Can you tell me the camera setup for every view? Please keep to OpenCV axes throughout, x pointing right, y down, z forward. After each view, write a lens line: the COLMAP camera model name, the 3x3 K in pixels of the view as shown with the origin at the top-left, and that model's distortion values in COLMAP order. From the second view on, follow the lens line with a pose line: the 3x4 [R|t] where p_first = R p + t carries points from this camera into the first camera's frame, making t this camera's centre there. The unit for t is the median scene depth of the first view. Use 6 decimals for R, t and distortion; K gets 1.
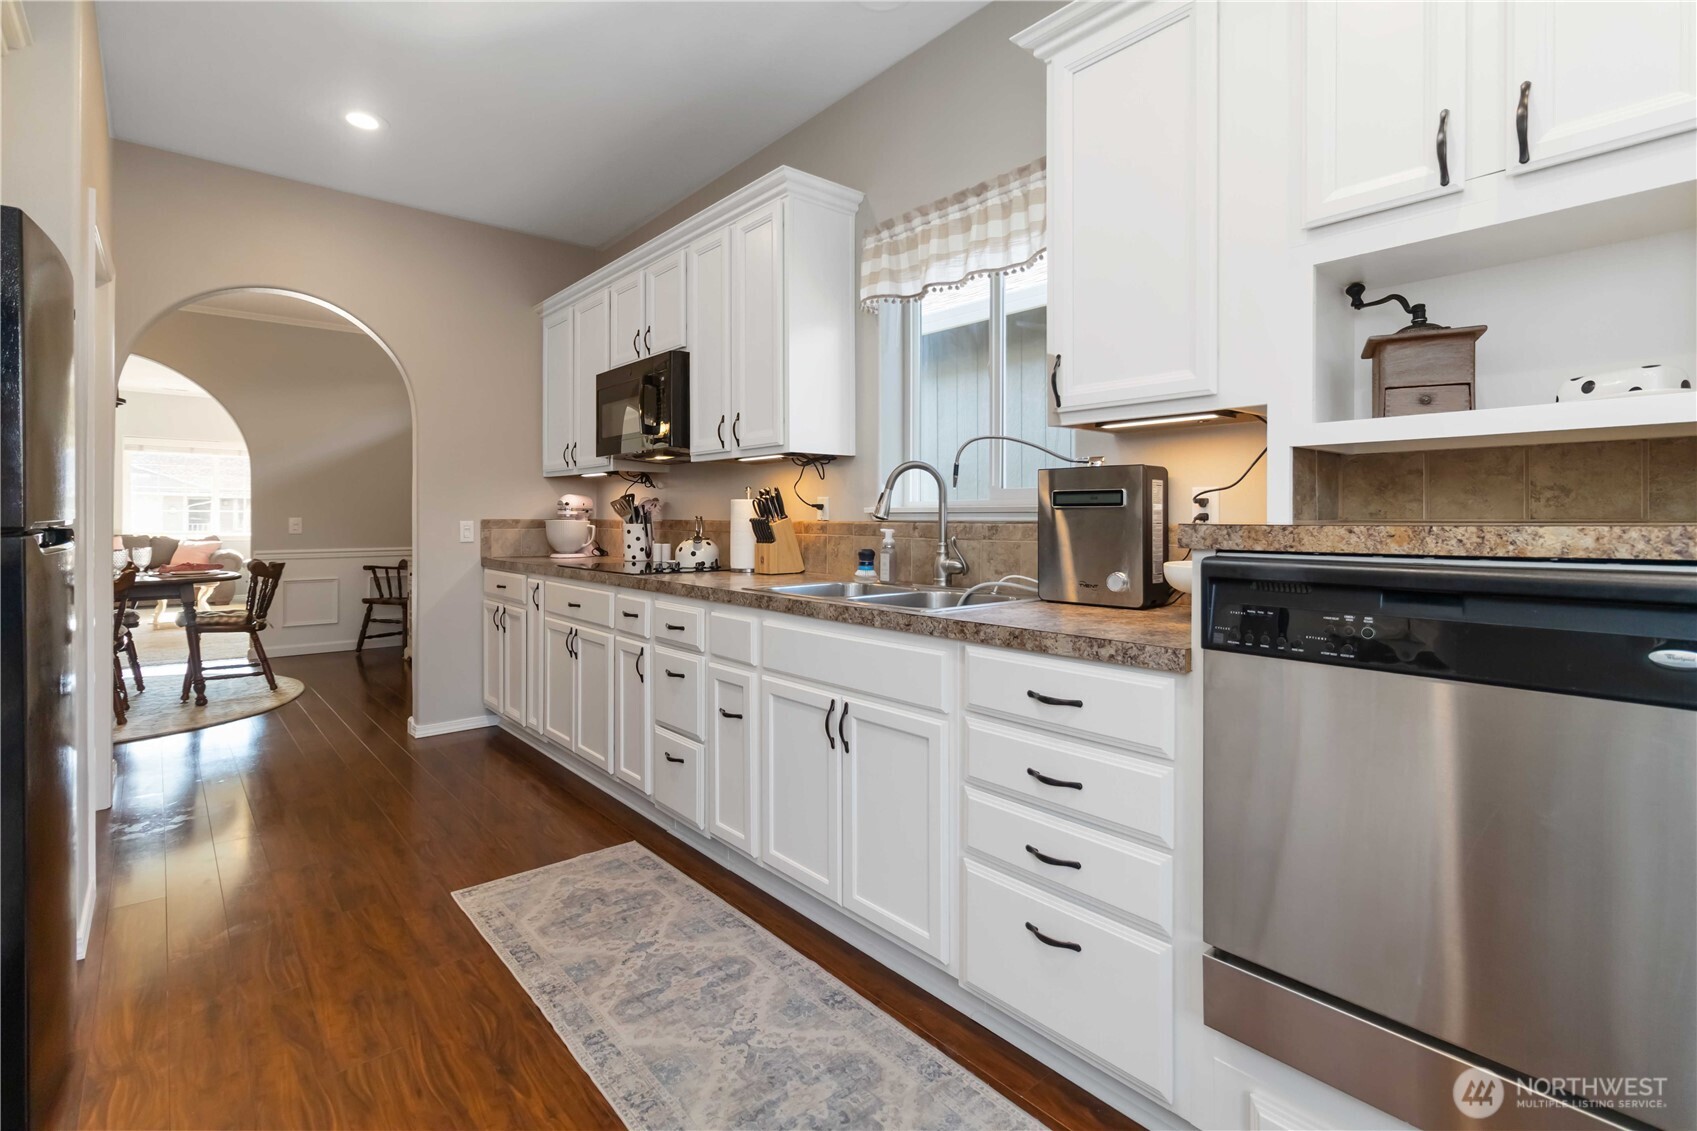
lens RADIAL K [[798.8, 0, 862.7], [0, 798.8, 519.2], [0, 0, 1]] dist [0.000221, 0.000071]
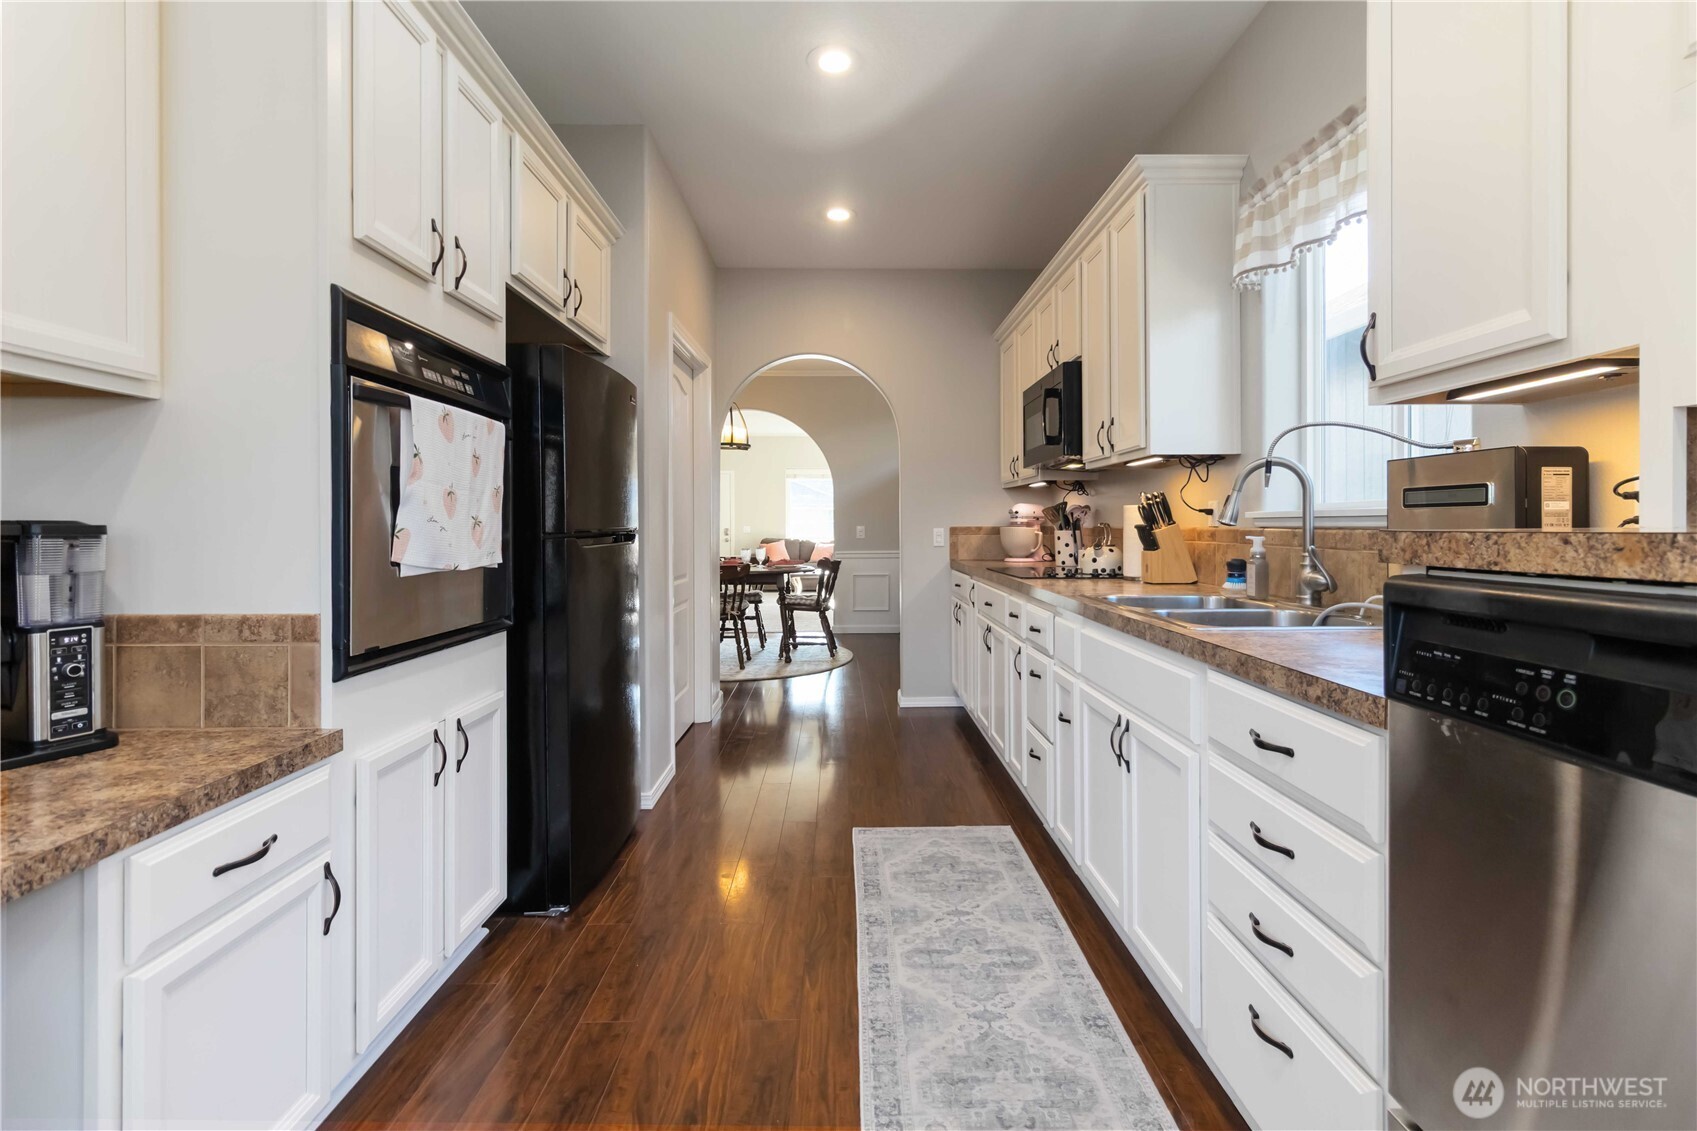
lens RADIAL K [[791.8, 0, 859.1], [0, 791.8, 530.3], [0, 0, 1]] dist [0.003304, 0.001217]
pose [[0.766262, -0.001601, -0.642526, 0.280657], [0.005213, 0.999979, 0.003726, 0.000256], [0.642507, -0.006205, 0.766254, 0.064265]]
